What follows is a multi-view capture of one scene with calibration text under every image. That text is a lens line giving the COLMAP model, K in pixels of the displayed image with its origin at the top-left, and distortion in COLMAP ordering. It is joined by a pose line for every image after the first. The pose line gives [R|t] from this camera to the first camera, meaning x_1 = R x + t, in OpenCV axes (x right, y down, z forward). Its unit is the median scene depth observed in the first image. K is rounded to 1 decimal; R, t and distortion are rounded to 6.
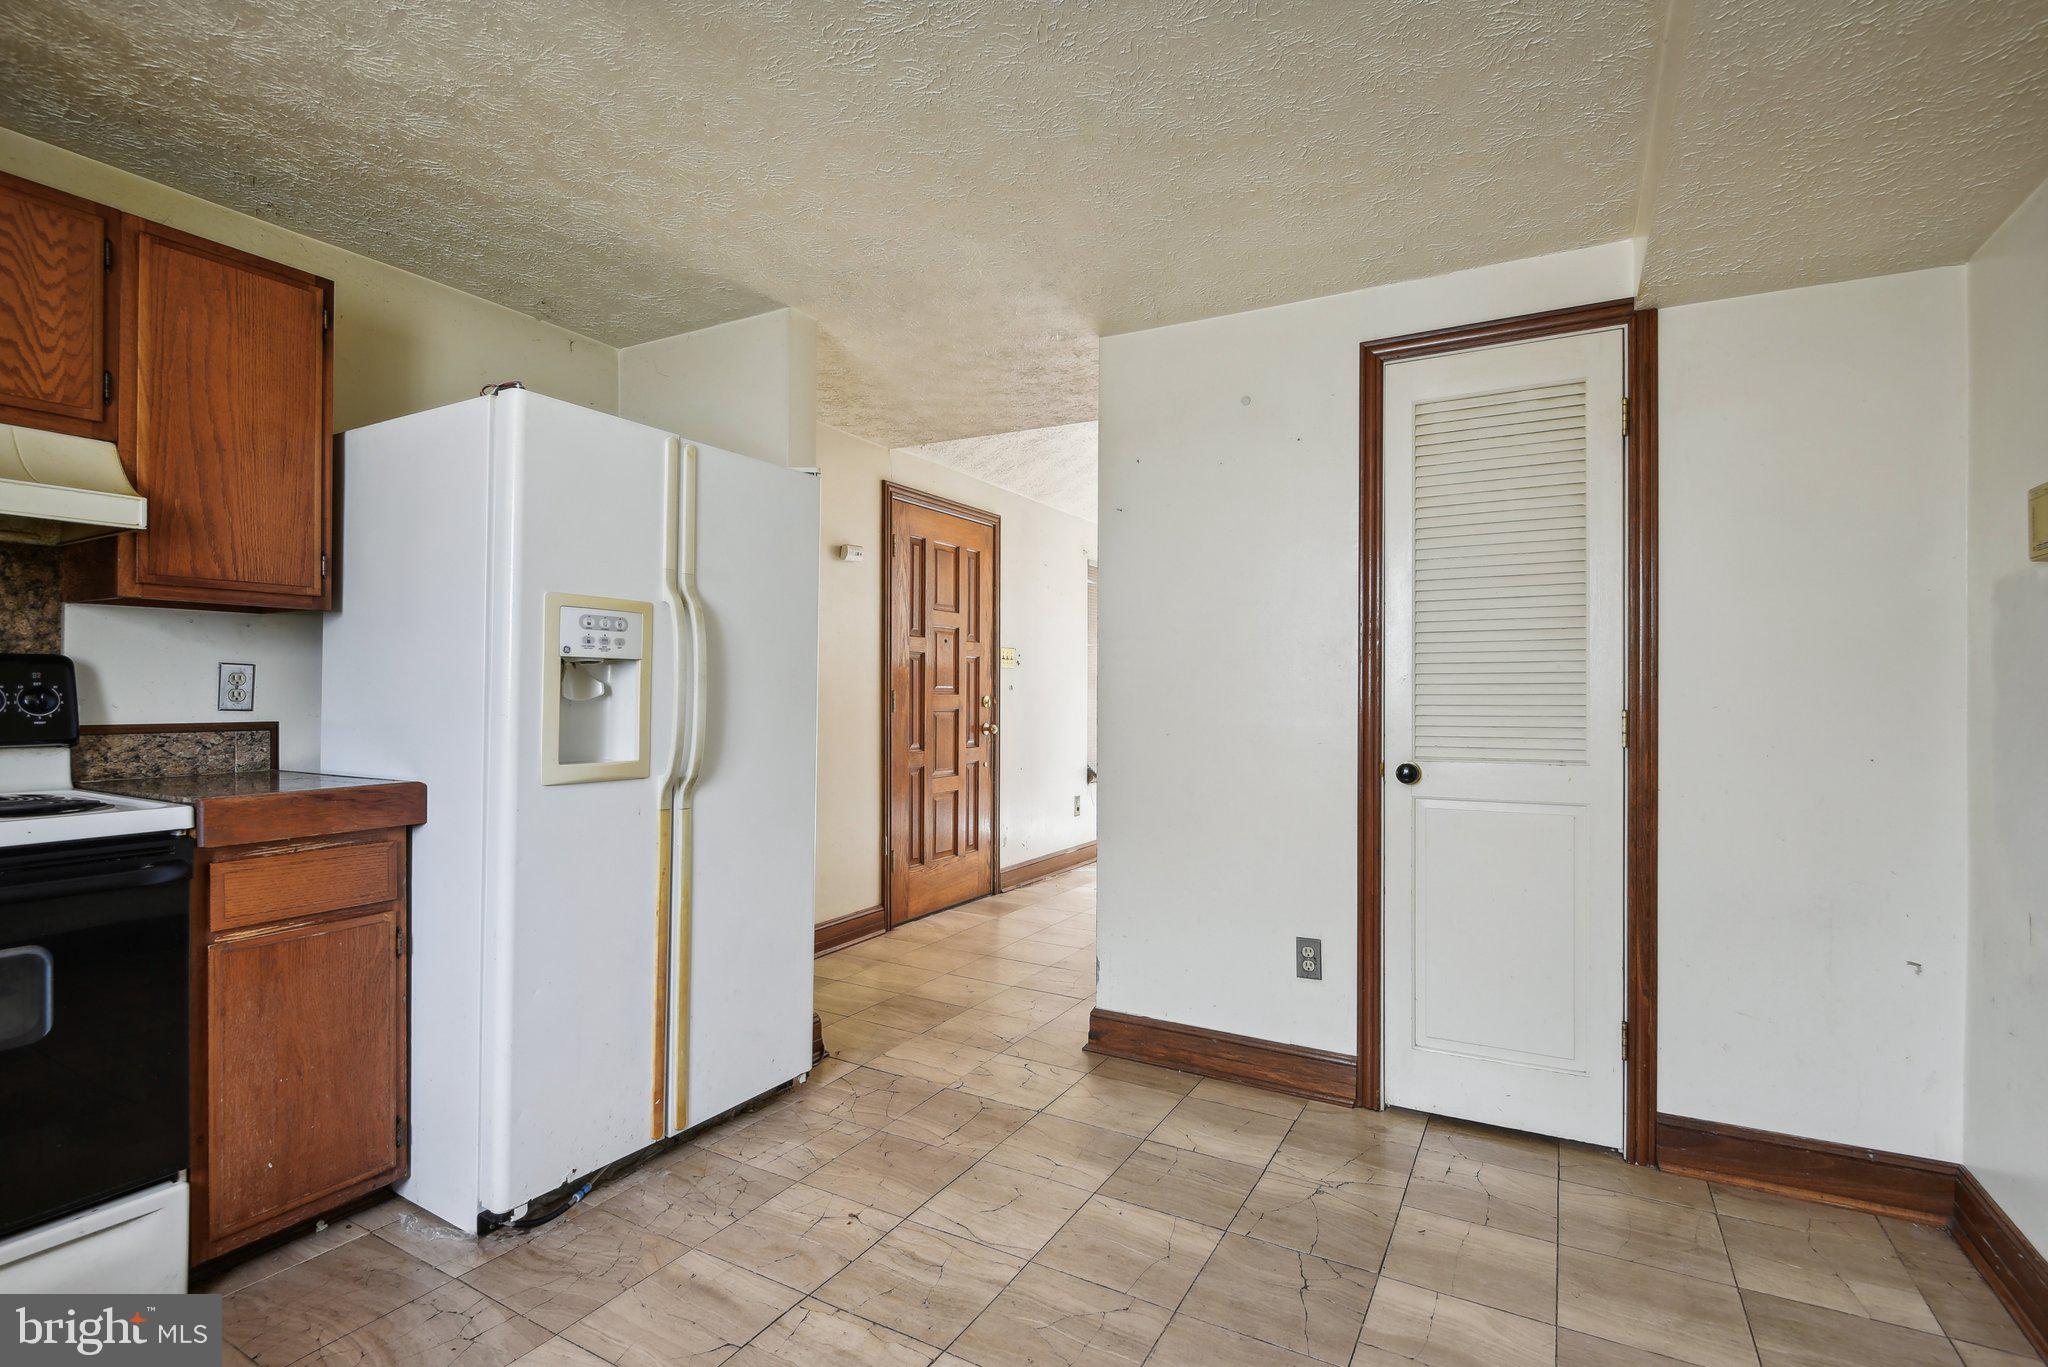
lens RADIAL K [[965.5, 0, 1010.3], [0, 965.5, 698.6], [0, 0, 1]] dist [0.000940, -0.000099]
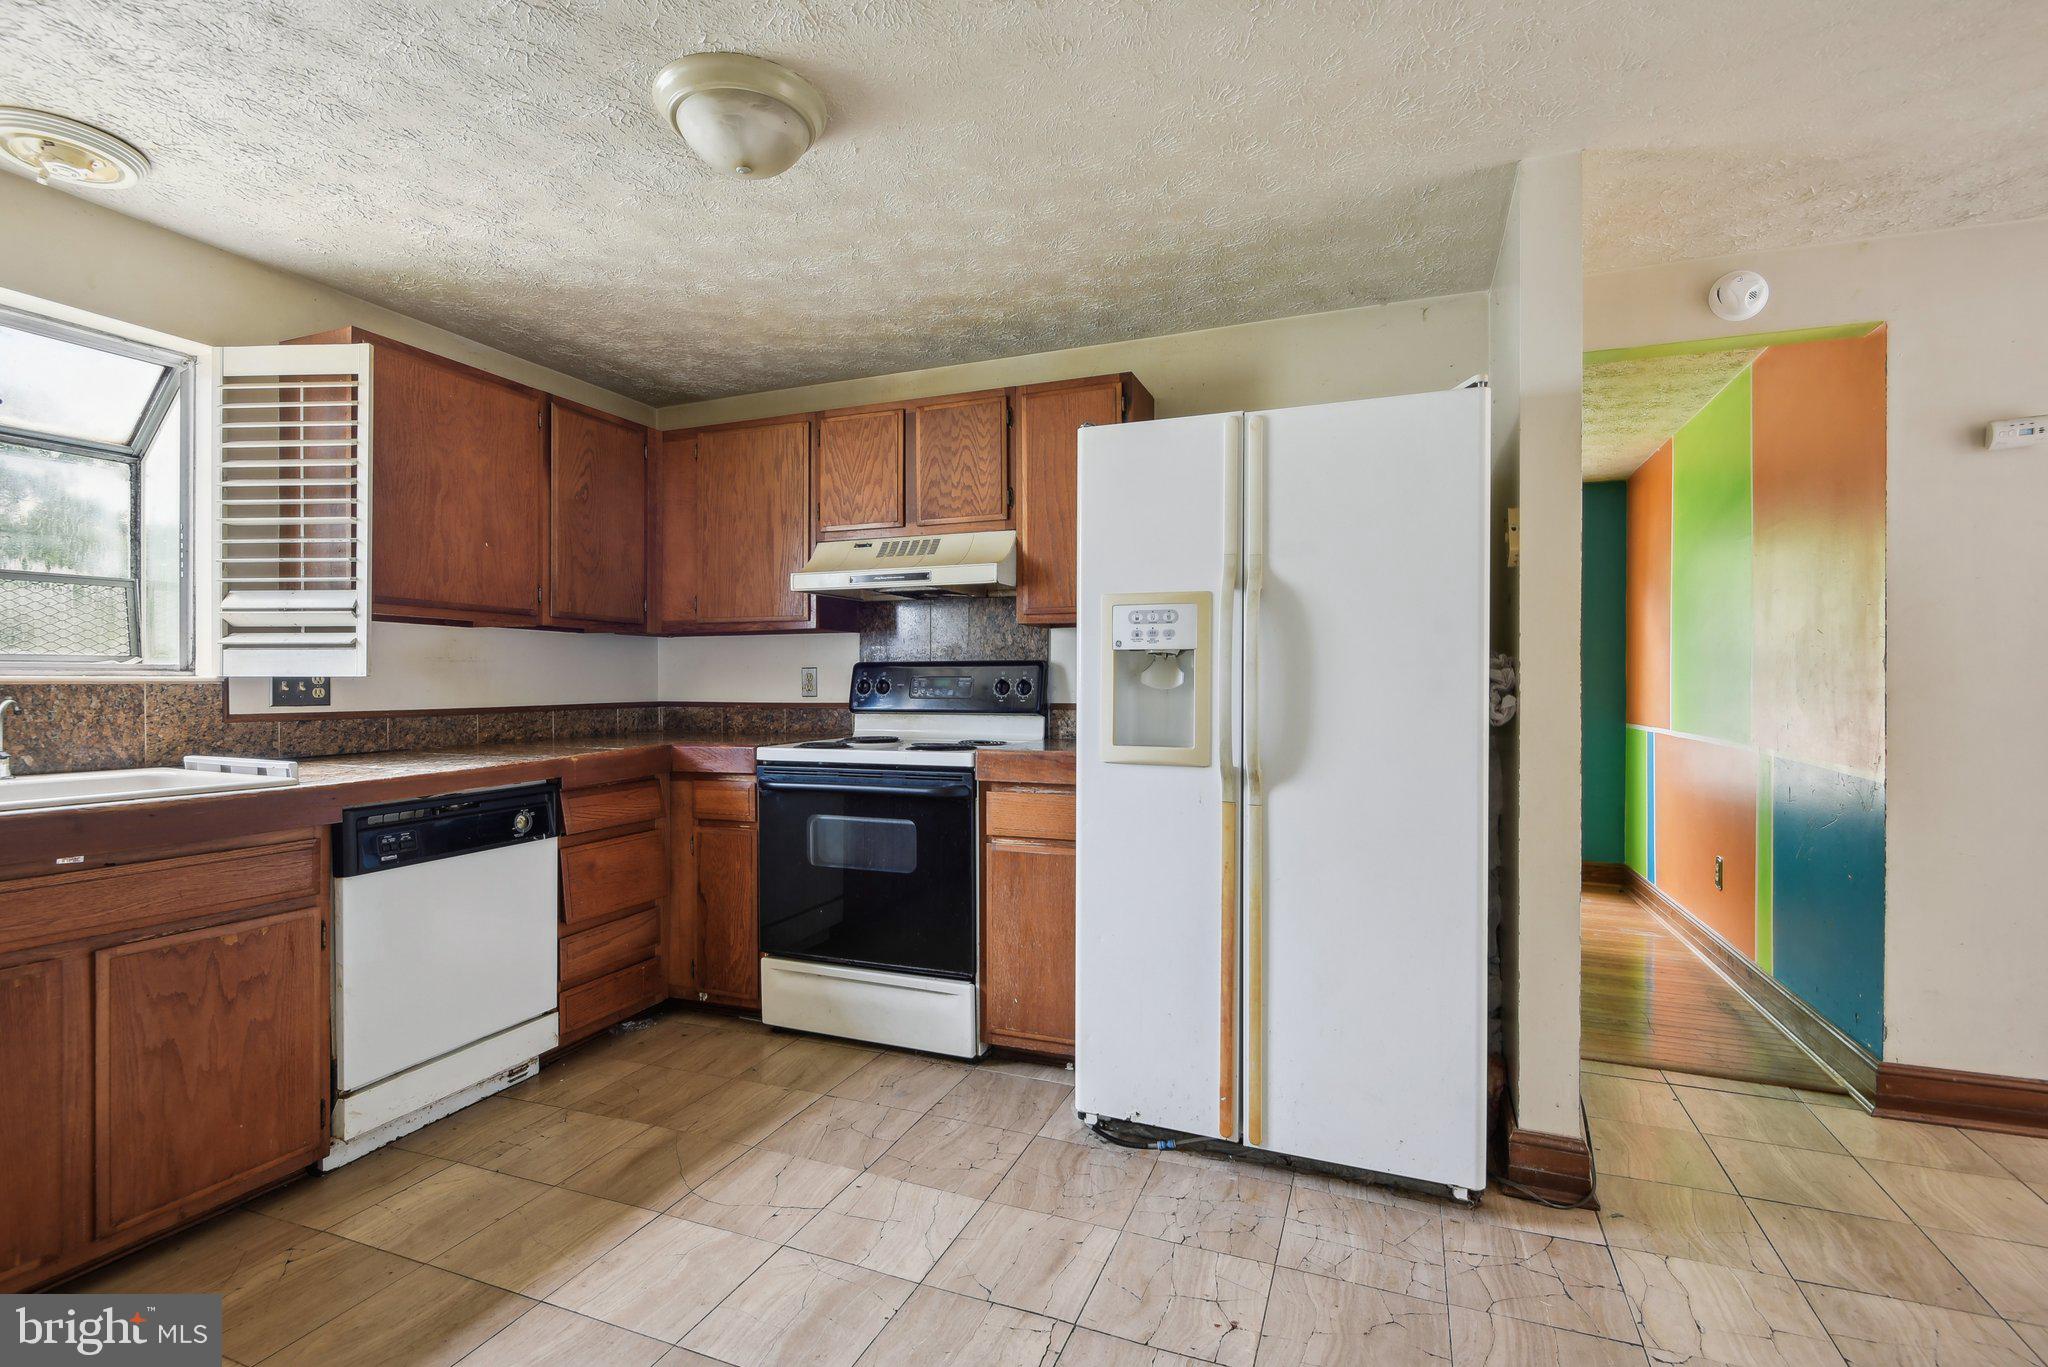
lens RADIAL K [[956.0, 0, 1024.0], [0, 956.0, 683.5], [0, 0, 1]] dist [-0.001479, -0.000454]
pose [[0.135981, -0.000363, -0.990711, 0.605943], [-0.004251, 0.999991, -0.000950, -0.002510], [0.990702, 0.004341, 0.135978, 0.709670]]
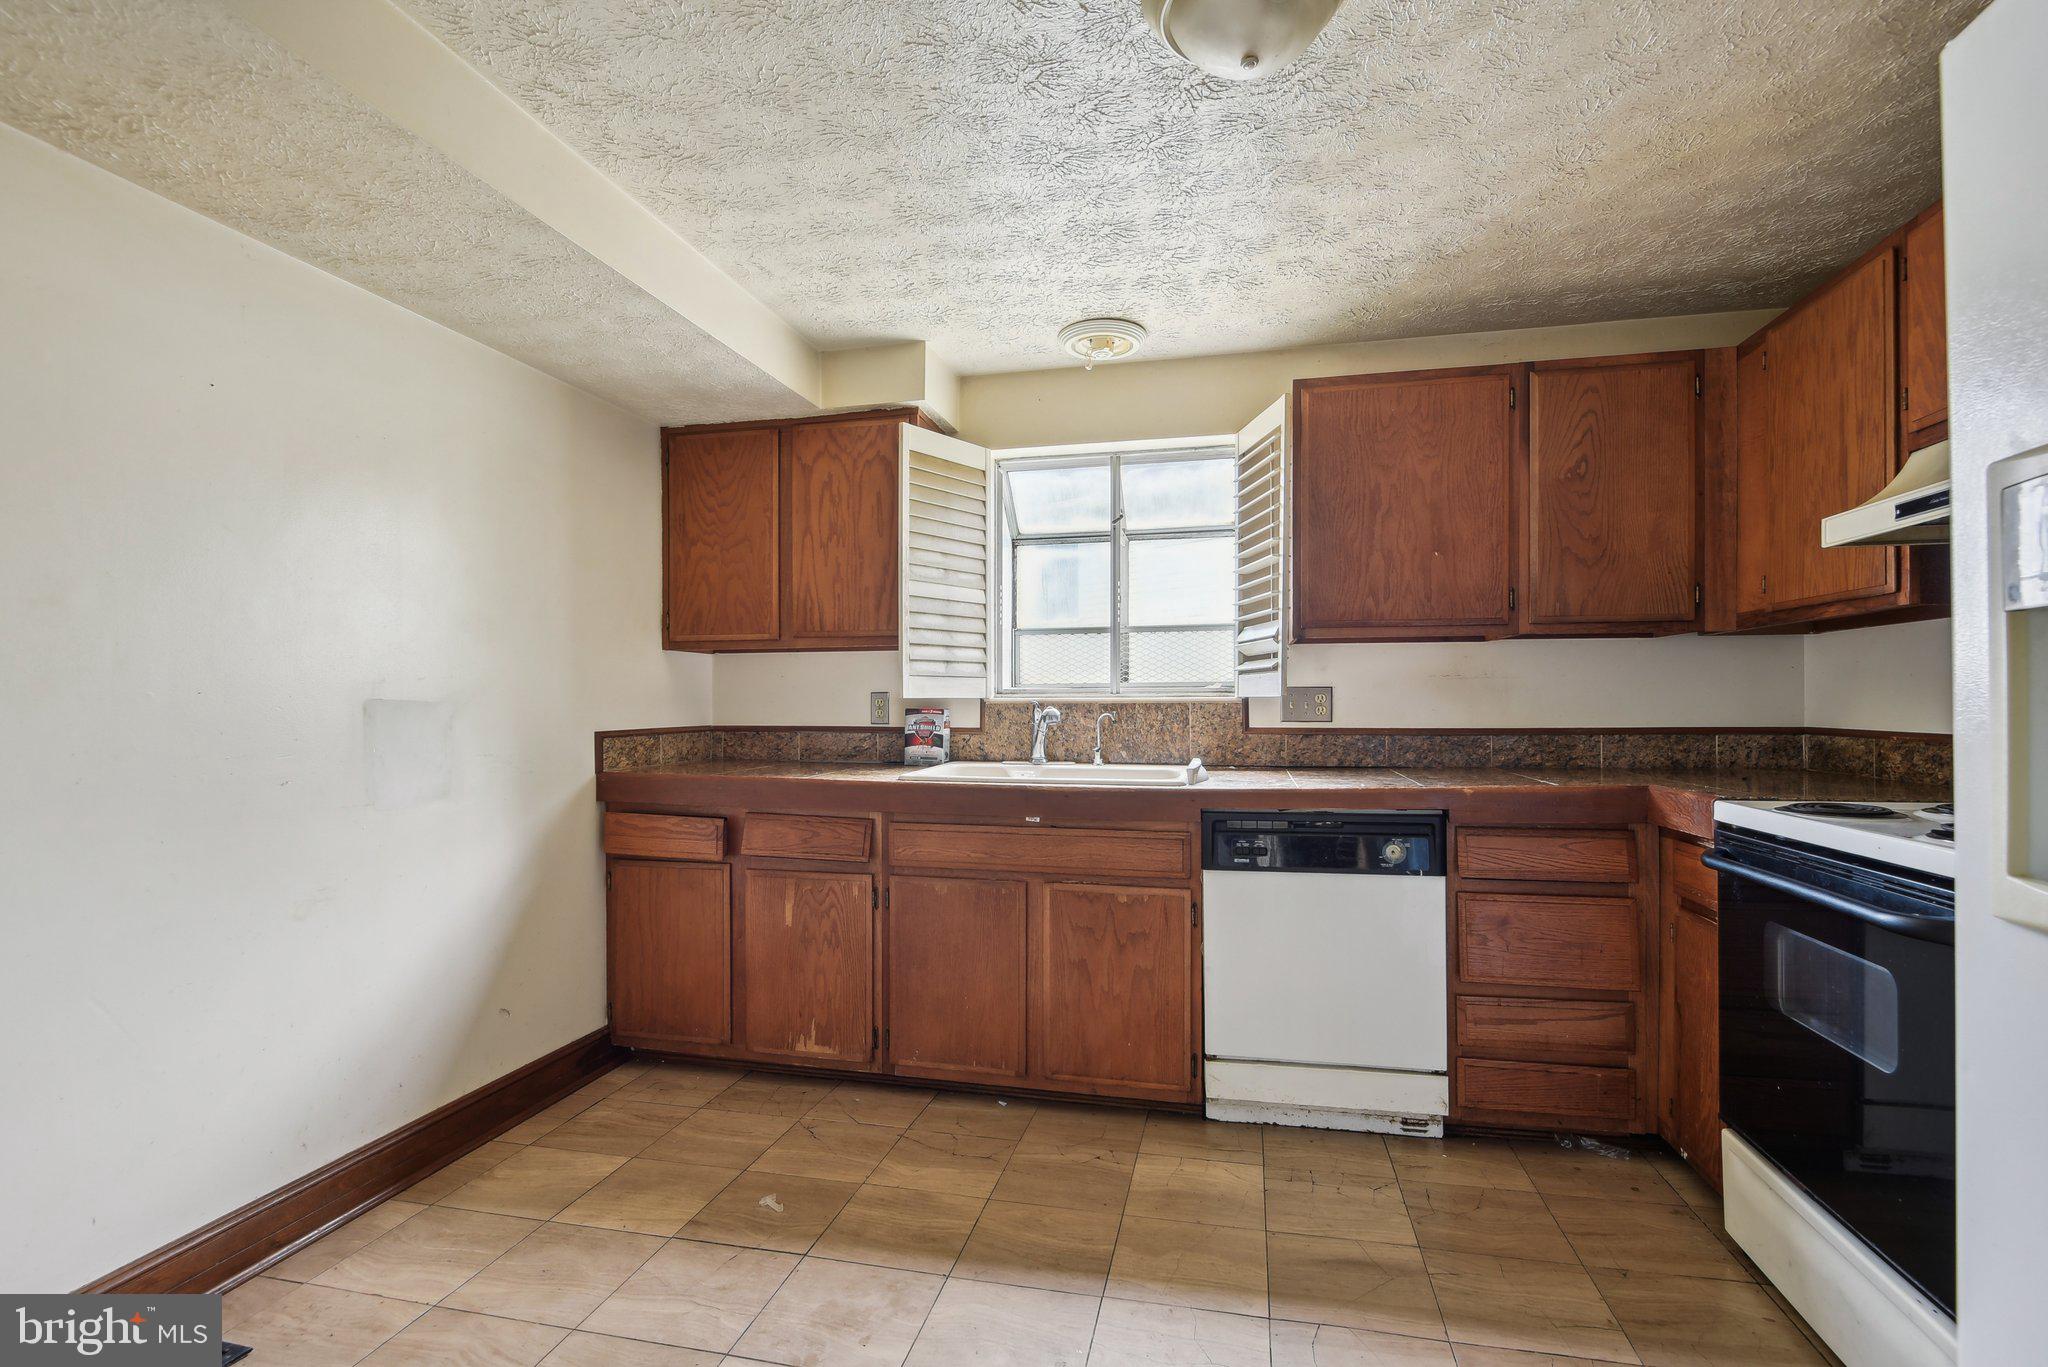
lens RADIAL K [[965.5, 0, 1010.3], [0, 965.5, 698.6], [0, 0, 1]] dist [0.000940, -0.000099]
pose [[-0.960317, 0.000544, -0.278912, 0.053098], [0.000481, 1.000000, 0.000295, -0.005790], [0.278912, 0.000149, -0.960317, 1.220844]]
